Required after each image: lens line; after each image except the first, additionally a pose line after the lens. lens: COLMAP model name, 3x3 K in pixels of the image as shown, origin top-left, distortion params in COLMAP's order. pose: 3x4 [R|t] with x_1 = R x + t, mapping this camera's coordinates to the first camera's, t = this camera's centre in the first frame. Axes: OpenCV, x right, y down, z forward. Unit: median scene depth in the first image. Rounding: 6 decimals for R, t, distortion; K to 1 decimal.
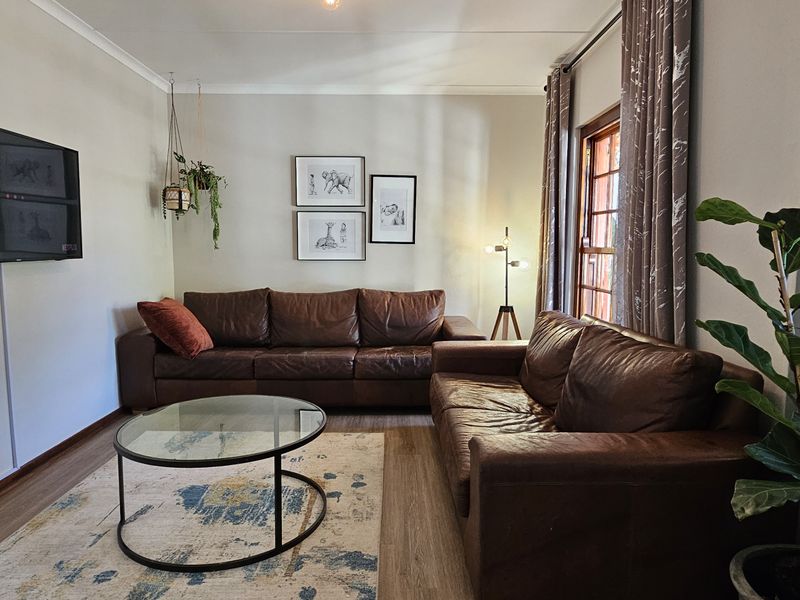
lens RADIAL K [[524.2, 0, 395.5], [0, 524.2, 302.0], [0, 0, 1]] dist [0.001164, -0.003557]
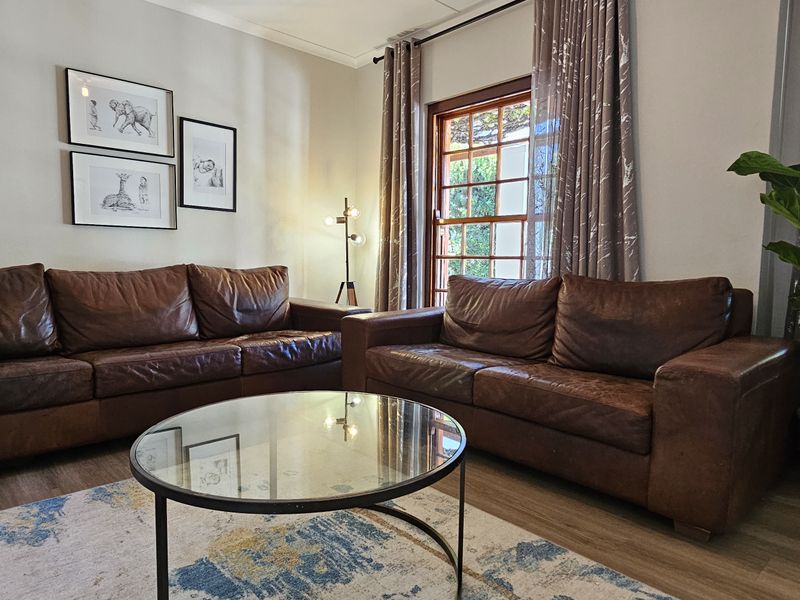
lens RADIAL K [[524.2, 0, 395.5], [0, 524.2, 302.0], [0, 0, 1]] dist [0.001164, -0.003557]
pose [[0.742981, -0.049608, 0.667471, -0.349684], [0.060876, 0.998125, 0.006420, 0.041503], [-0.666538, 0.035863, 0.744608, 0.243479]]
